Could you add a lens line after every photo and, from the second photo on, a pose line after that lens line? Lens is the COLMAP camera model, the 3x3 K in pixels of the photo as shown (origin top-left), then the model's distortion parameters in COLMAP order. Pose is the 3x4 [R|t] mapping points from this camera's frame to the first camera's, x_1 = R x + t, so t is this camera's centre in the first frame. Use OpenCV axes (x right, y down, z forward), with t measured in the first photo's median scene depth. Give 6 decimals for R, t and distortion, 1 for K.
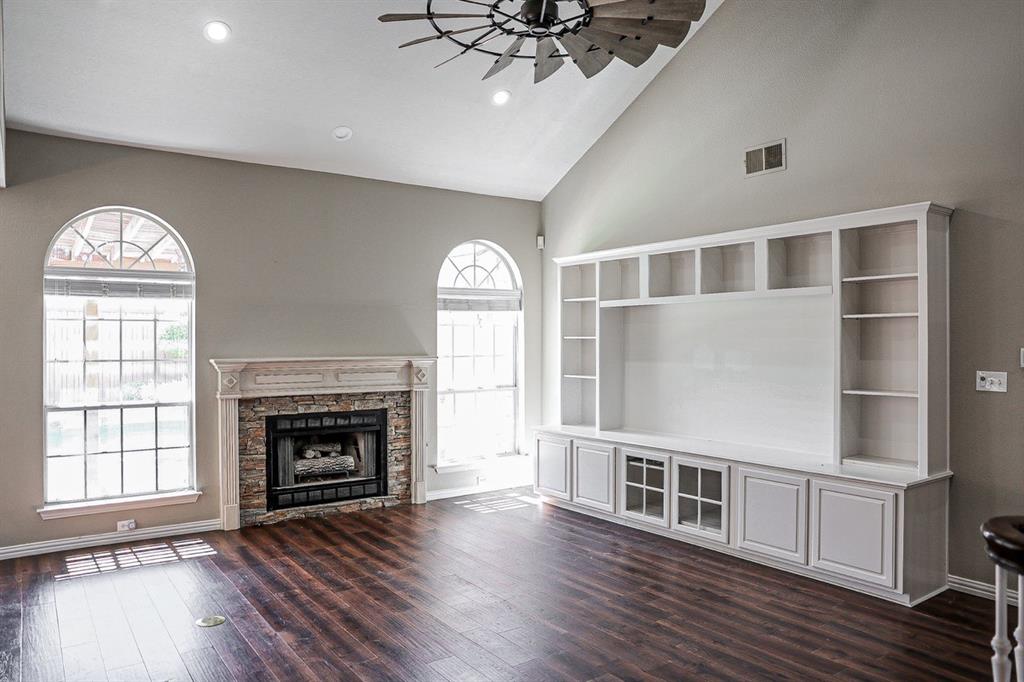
lens RADIAL K [[736.3, 0, 512.0], [0, 736.3, 341.0], [0, 0, 1]] dist [-0.088129, 0.001951]
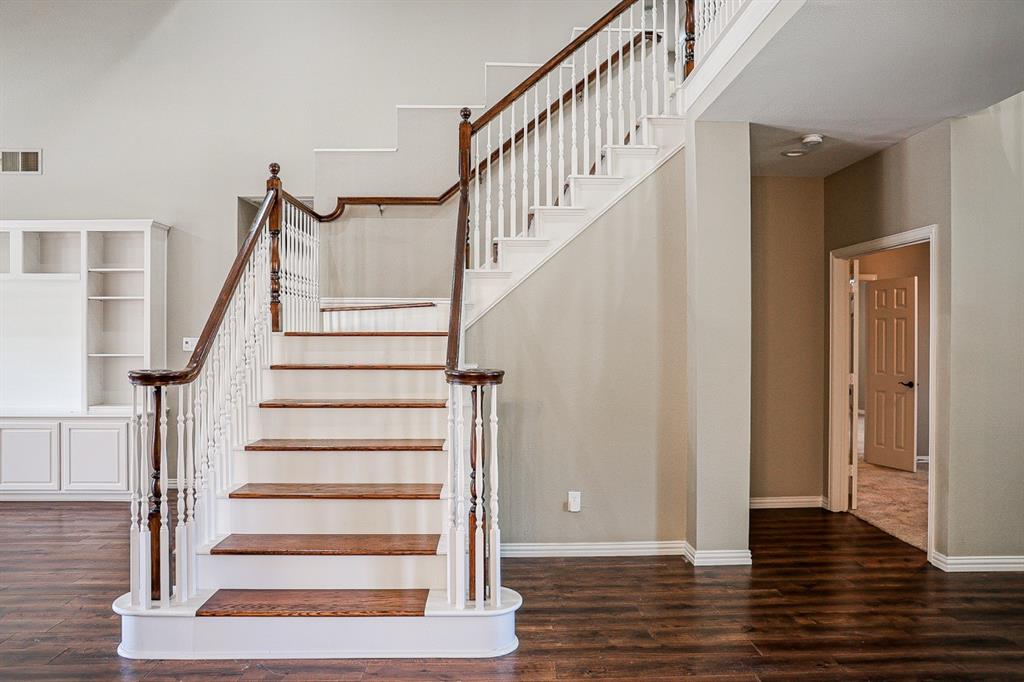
lens RADIAL K [[726.0, 0, 512.0], [0, 726.0, 341.0], [0, 0, 1]] dist [-0.114922, 0.102383]
pose [[0.584601, -0.006173, 0.811297, -0.115380], [-0.009789, 0.999845, 0.014661, 0.016088], [-0.811262, -0.016512, 0.584450, -0.326941]]
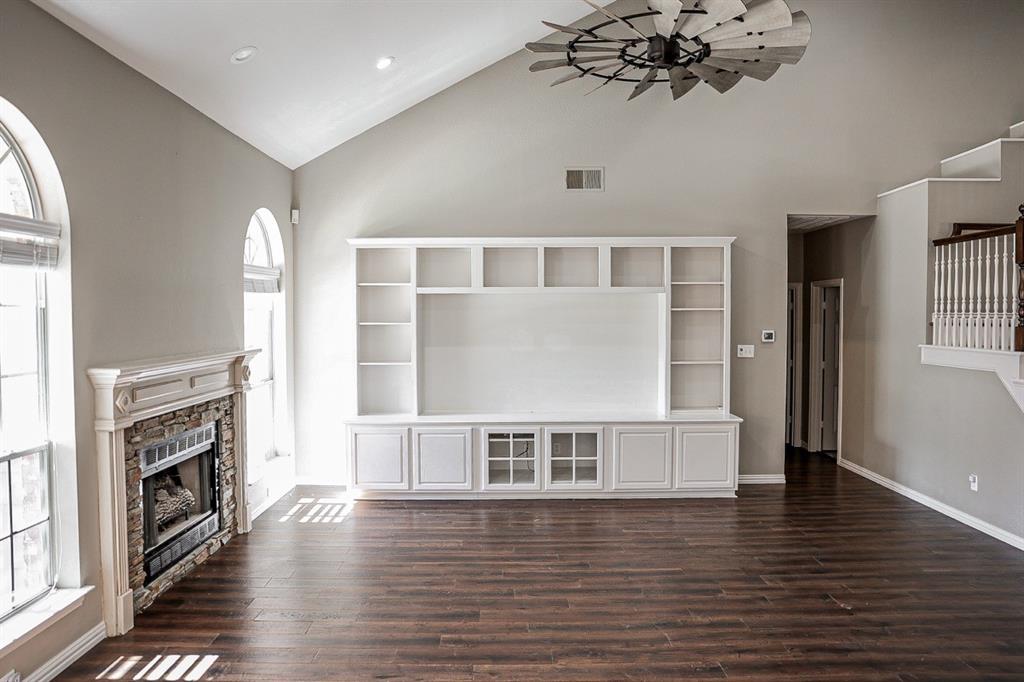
lens RADIAL K [[746.6, 0, 512.4], [0, 746.6, 347.8], [0, 0, 1]] dist [-0.117735, 0.123815]
pose [[0.555867, -0.038135, 0.830396, -0.794673], [0.000447, 0.998961, 0.045577, -0.022167], [-0.831271, -0.024963, 0.555306, 0.395401]]
